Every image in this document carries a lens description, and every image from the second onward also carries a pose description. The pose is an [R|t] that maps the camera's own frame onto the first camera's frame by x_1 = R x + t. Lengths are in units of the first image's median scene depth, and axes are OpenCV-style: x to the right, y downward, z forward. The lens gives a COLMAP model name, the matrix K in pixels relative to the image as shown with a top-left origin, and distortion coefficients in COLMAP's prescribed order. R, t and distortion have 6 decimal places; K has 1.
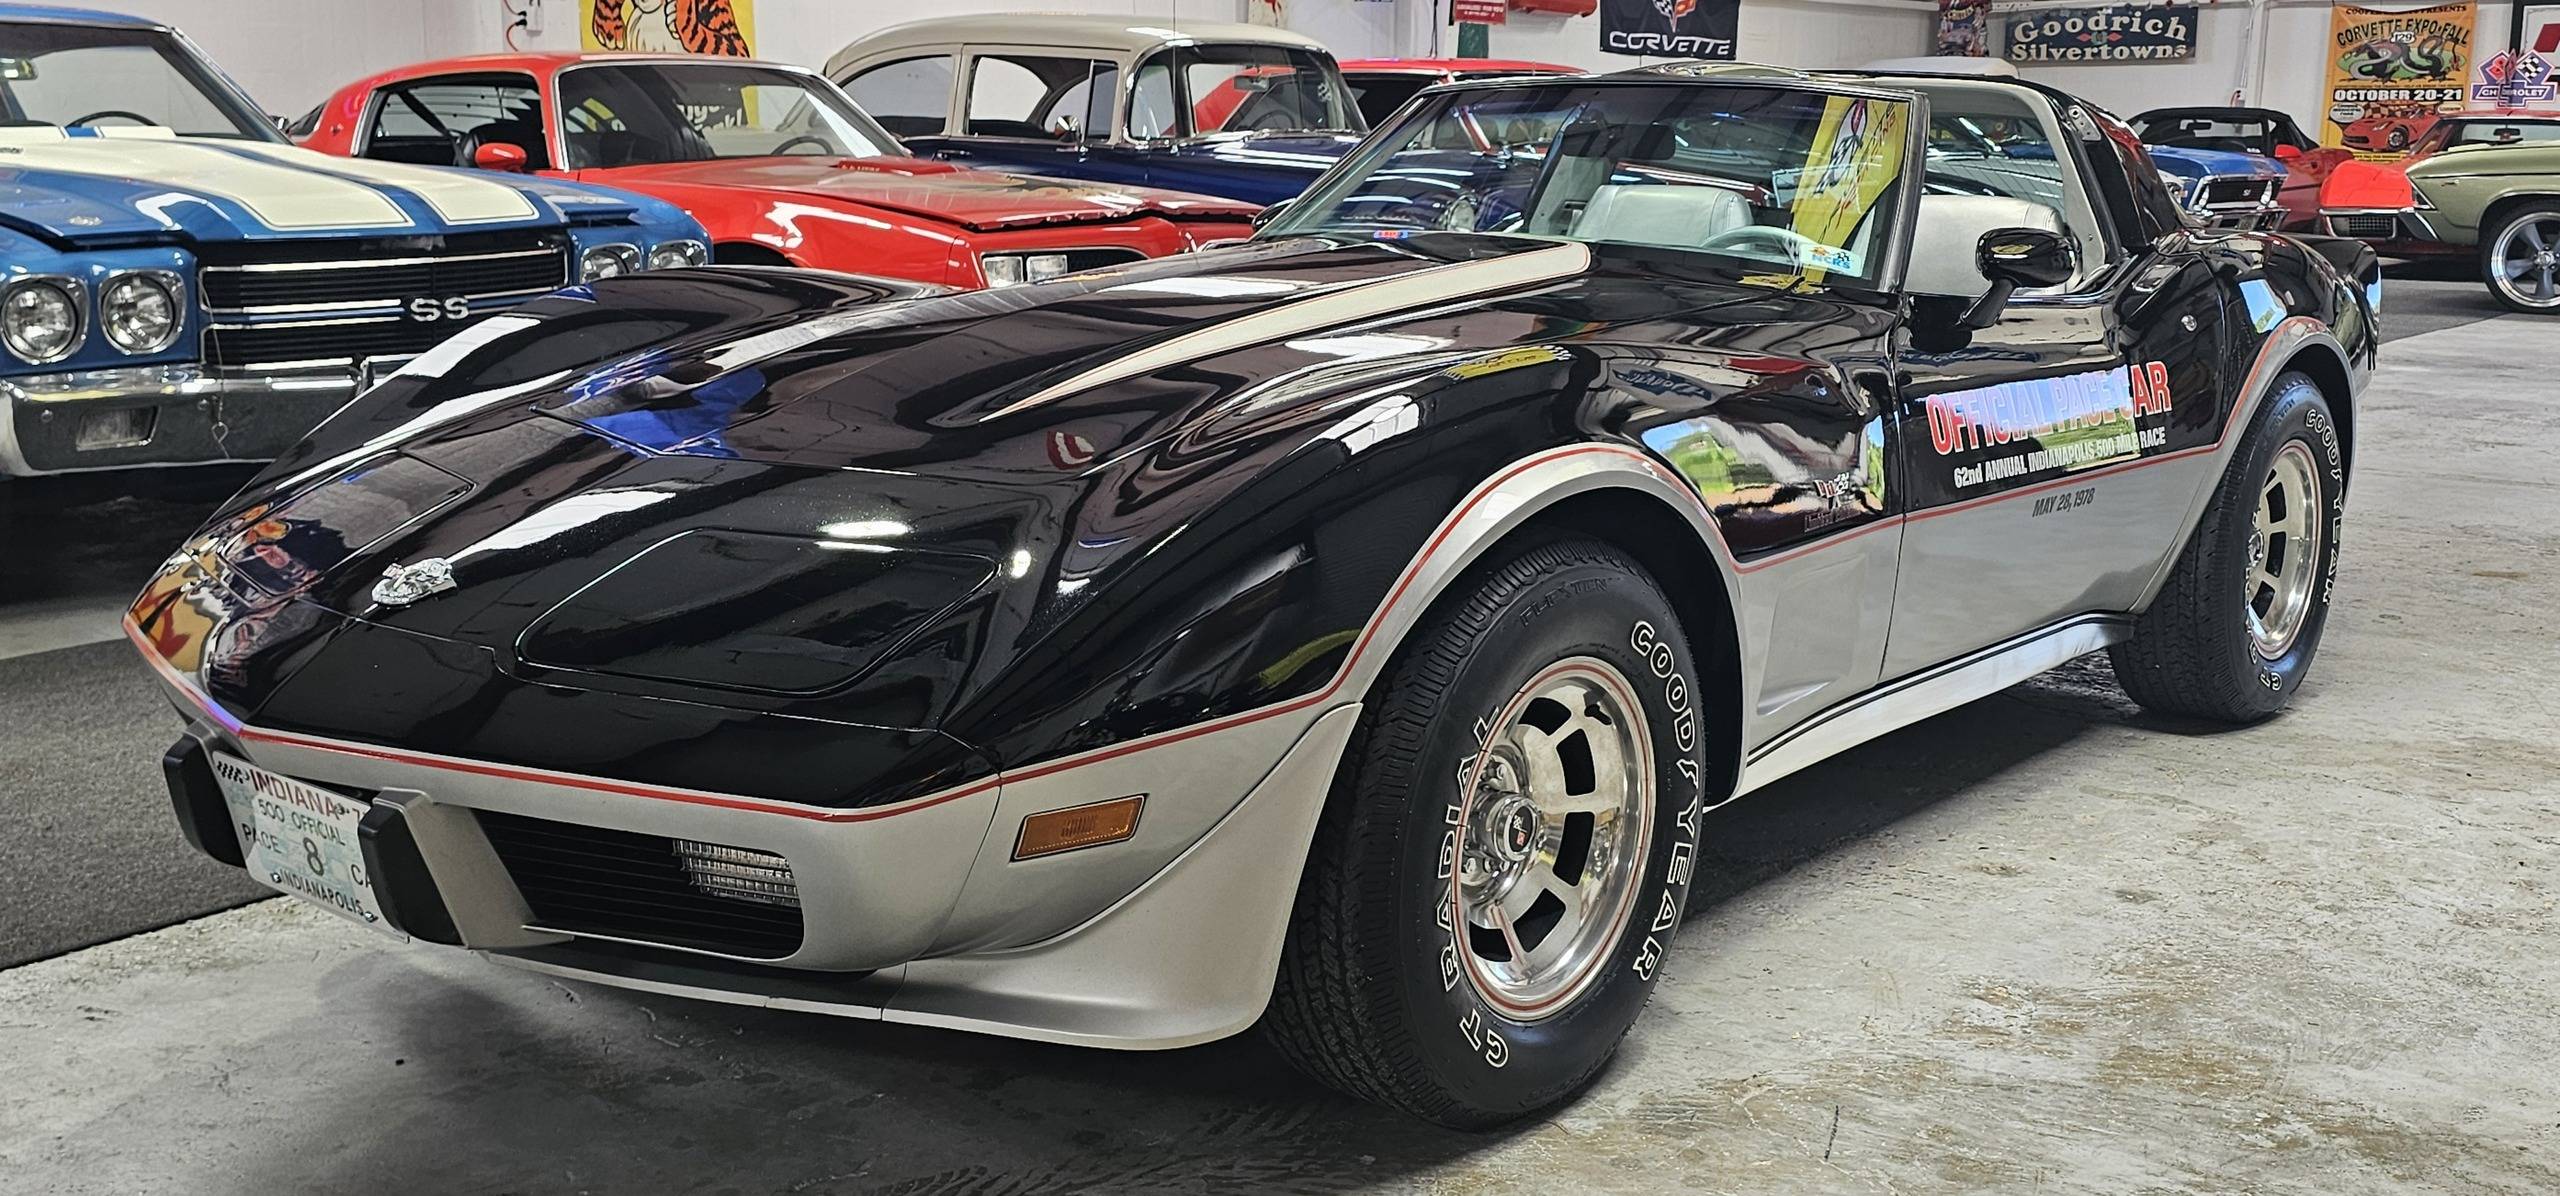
lens RADIAL K [[2461.3, 0, 1311.1], [0, 2461.3, 614.3], [0, 0, 1]] dist [0.041598, 0.000000]
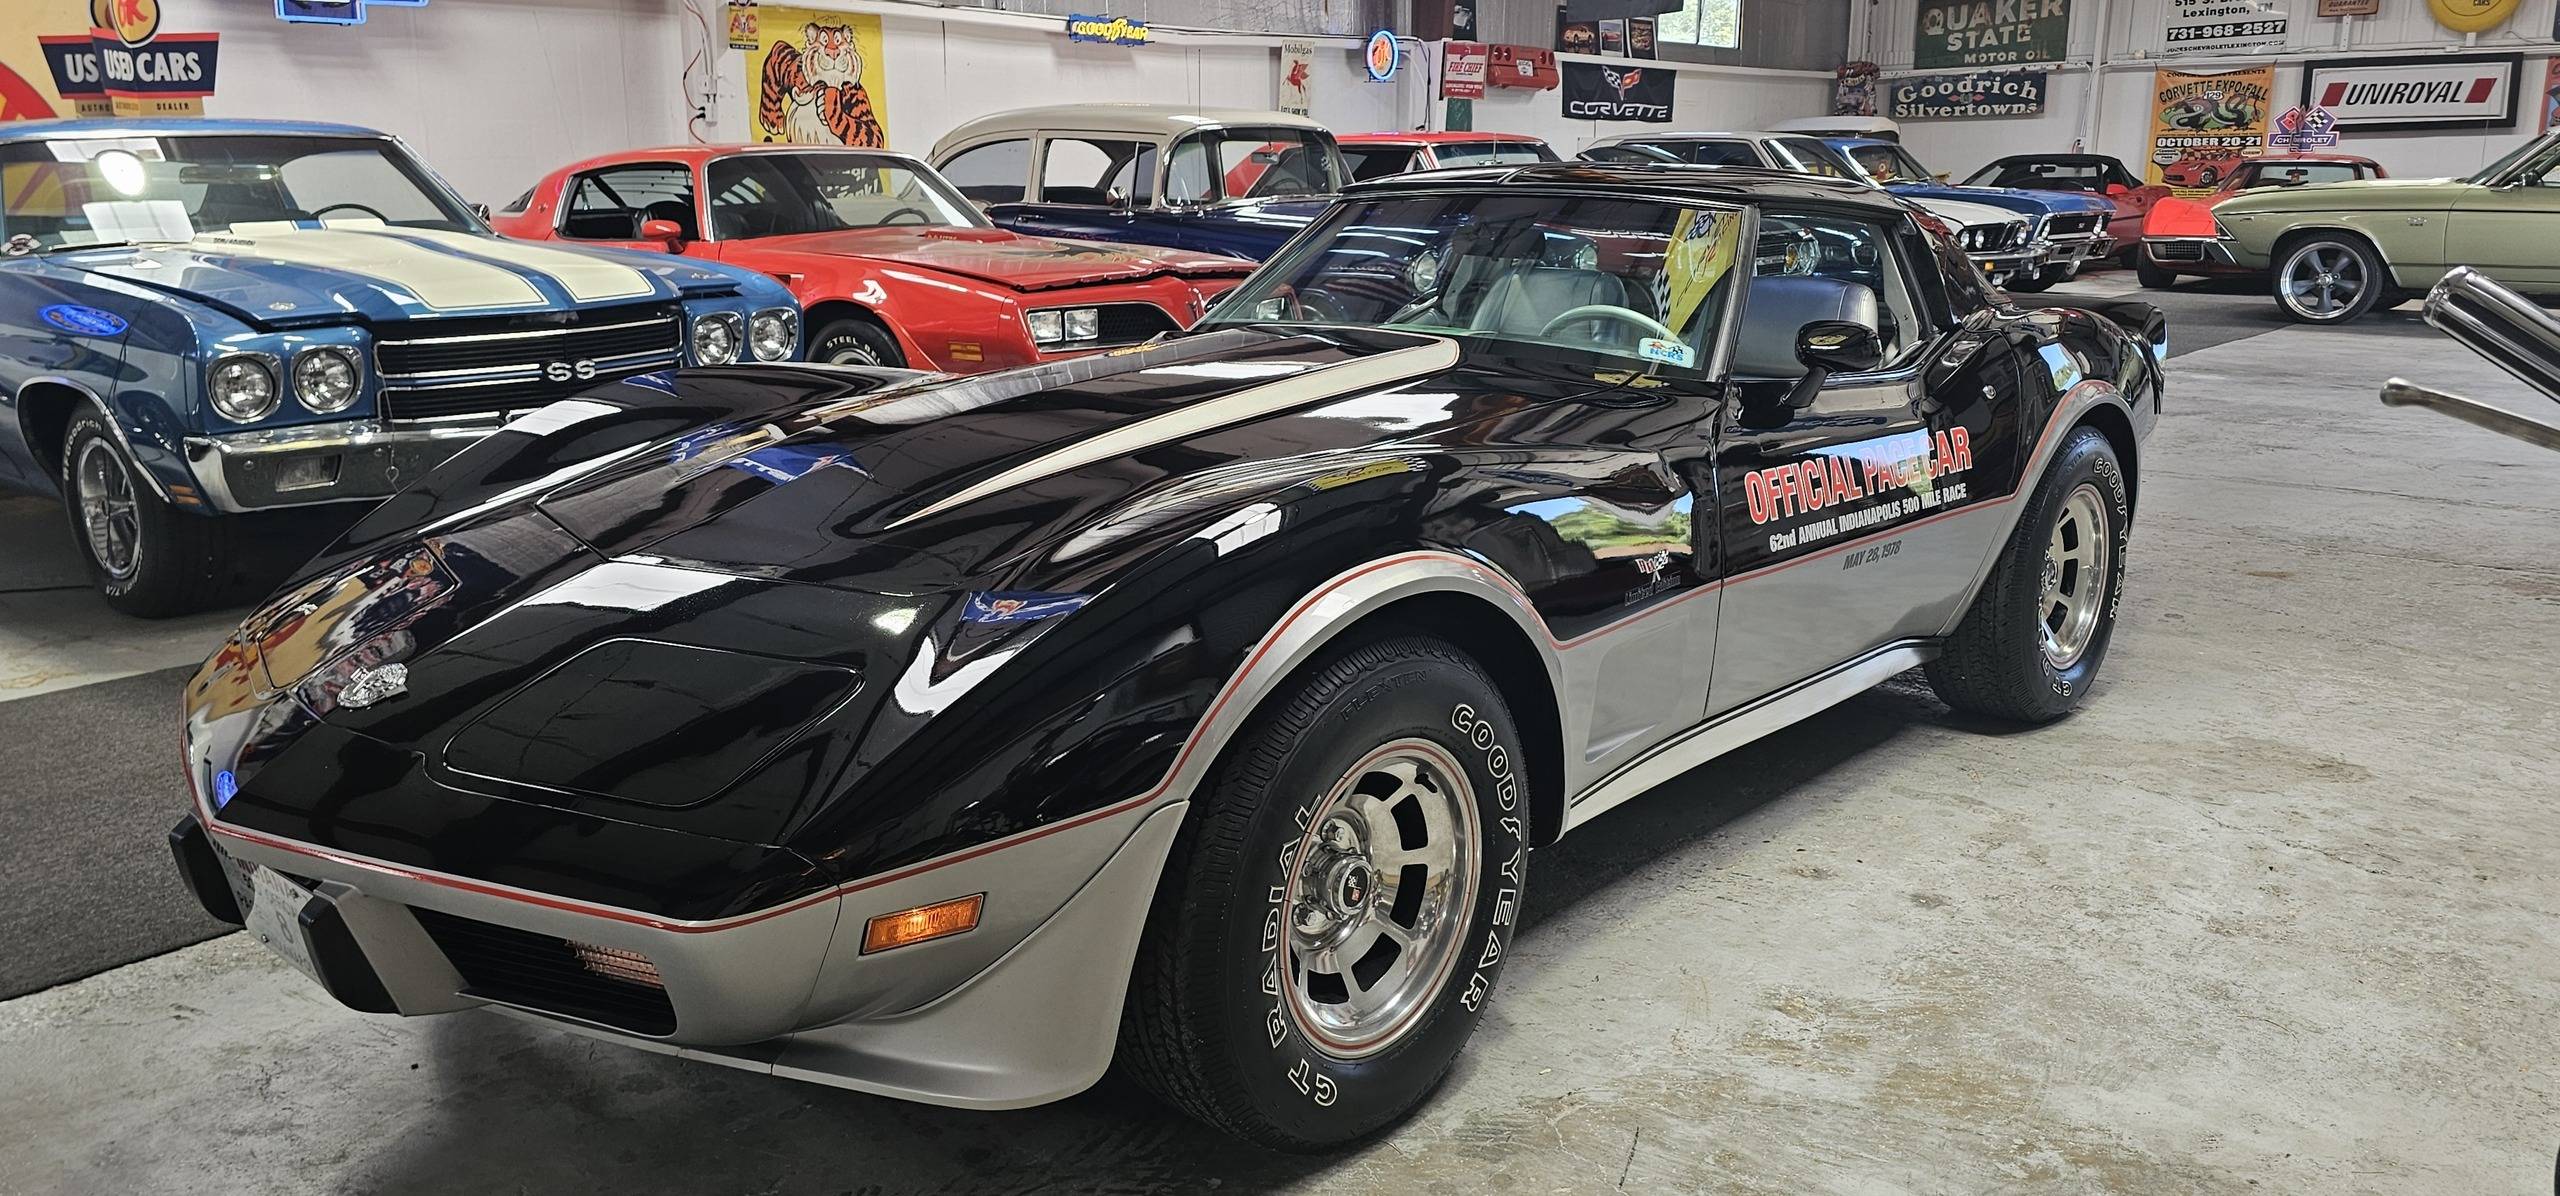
lens RADIAL K [[1874.1, 0, 1257.2], [0, 1874.1, 590.0], [0, 0, 1]] dist [0.060915, -0.059427]
pose [[0.998581, -0.000191, -0.053247, 0.059974], [0.001552, 0.999673, 0.025522, -0.050731], [0.053225, -0.025569, 0.998255, 0.091770]]
